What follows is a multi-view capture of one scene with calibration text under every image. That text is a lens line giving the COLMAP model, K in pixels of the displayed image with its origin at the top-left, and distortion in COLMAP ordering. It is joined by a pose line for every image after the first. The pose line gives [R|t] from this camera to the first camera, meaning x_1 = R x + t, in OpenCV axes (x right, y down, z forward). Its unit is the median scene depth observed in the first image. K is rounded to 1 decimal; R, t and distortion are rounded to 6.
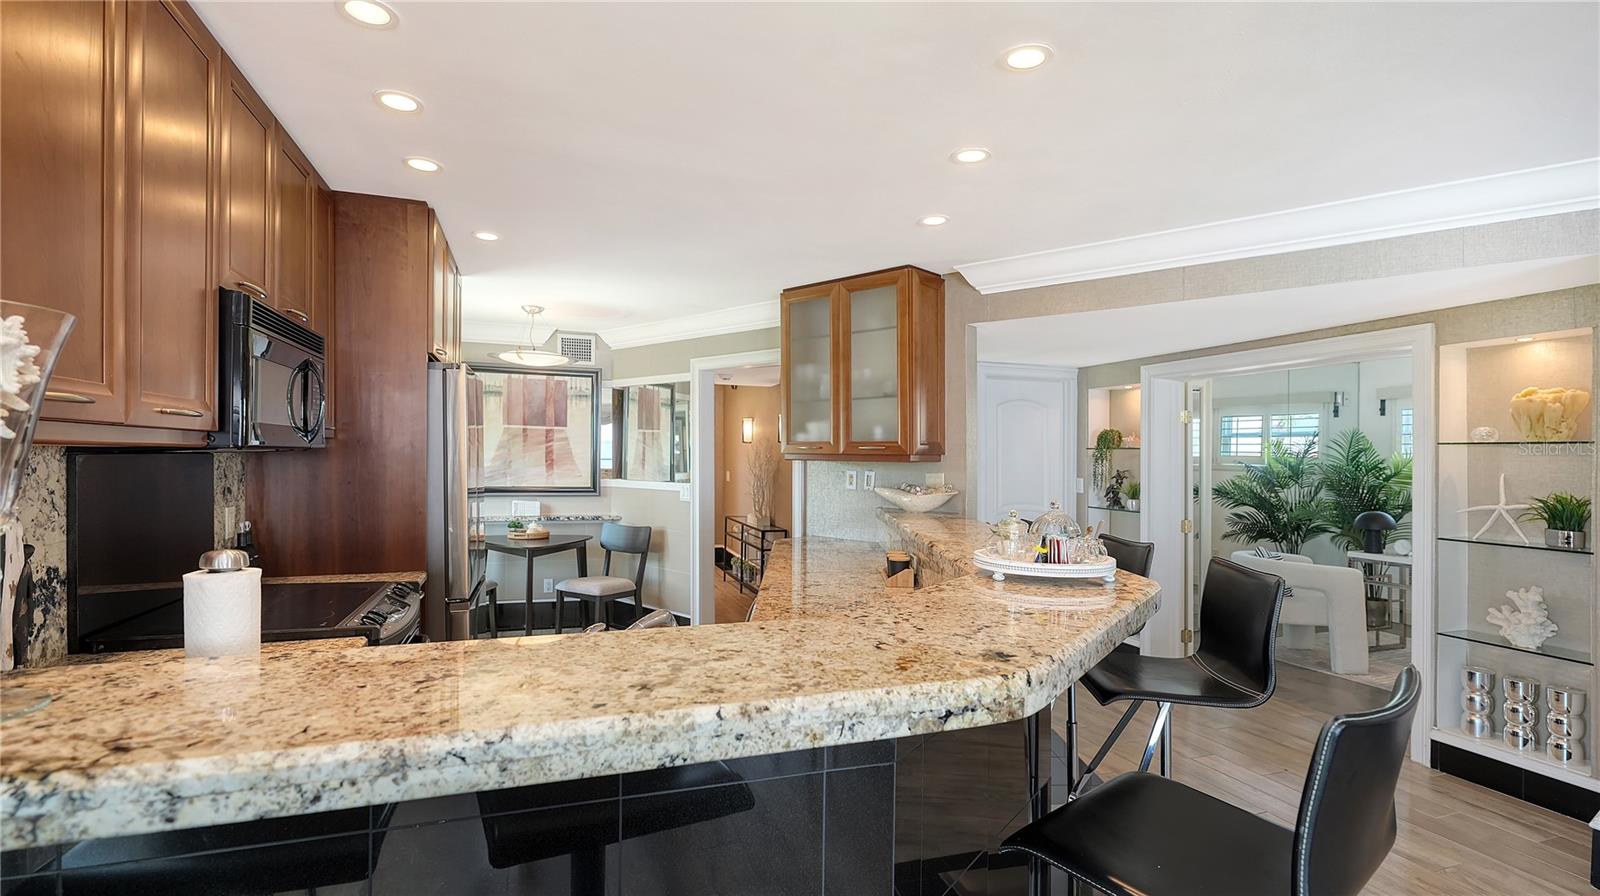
lens RADIAL K [[732.6, 0, 807.3], [0, 732.6, 460.8], [0, 0, 1]] dist [0.002470, 0.000470]
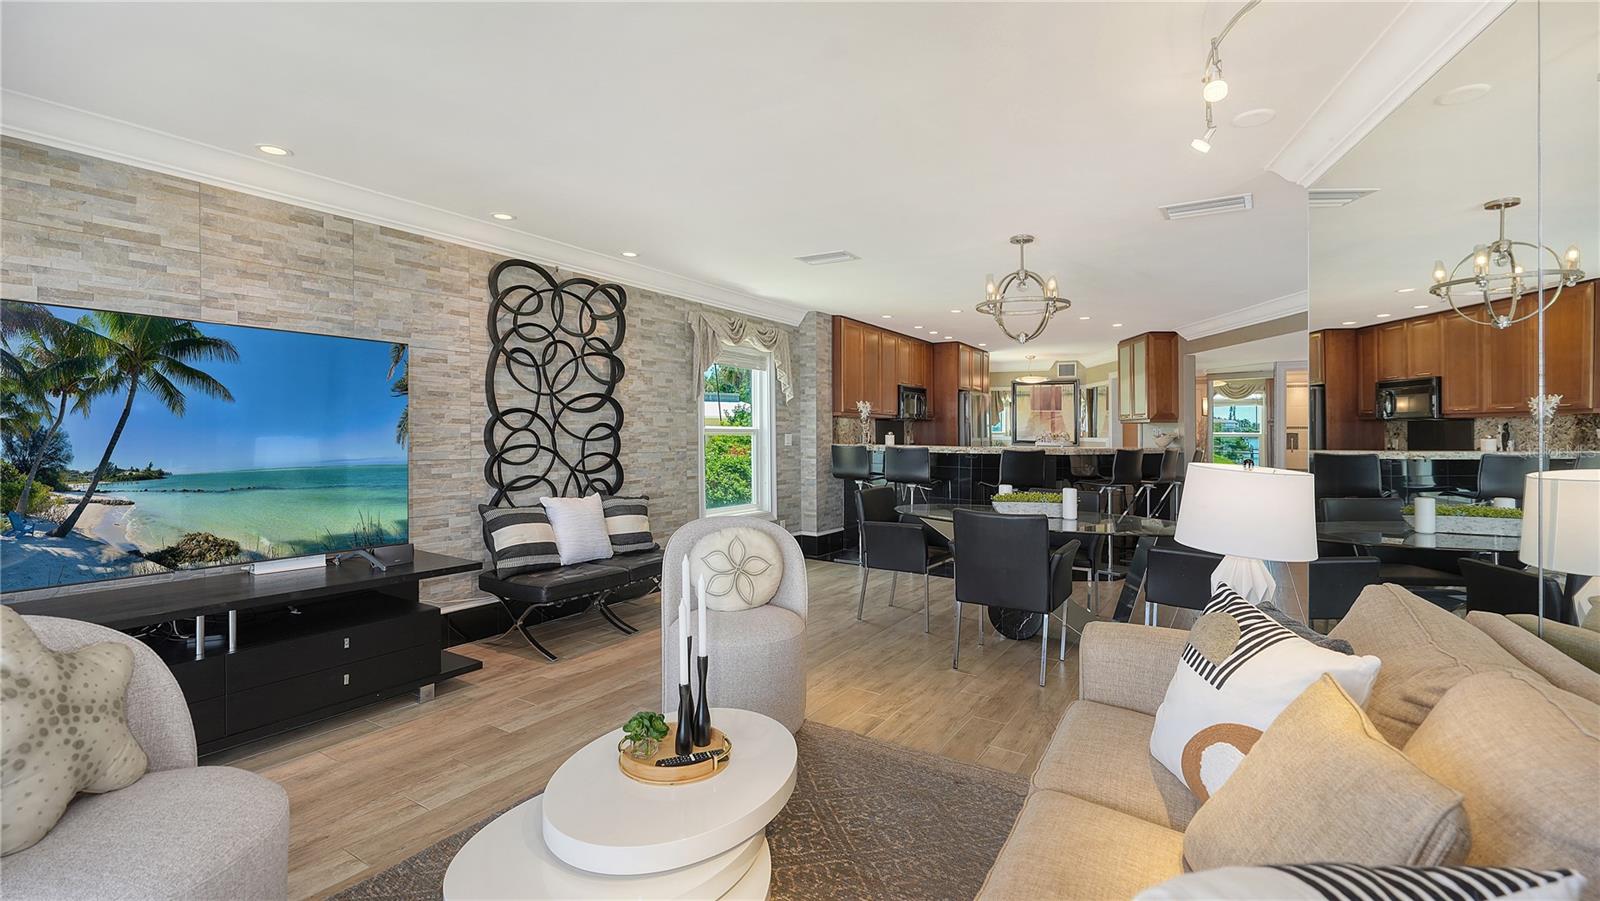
lens RADIAL K [[715.3, 0, 795.6], [0, 715.3, 440.4], [0, 0, 1]] dist [0.001250, -0.015874]
pose [[0.610904, 0.004168, -0.791693, 0.755914], [-0.006782, 0.999977, 0.000032, 0.039873], [0.791675, 0.005349, 0.610919, -0.723712]]
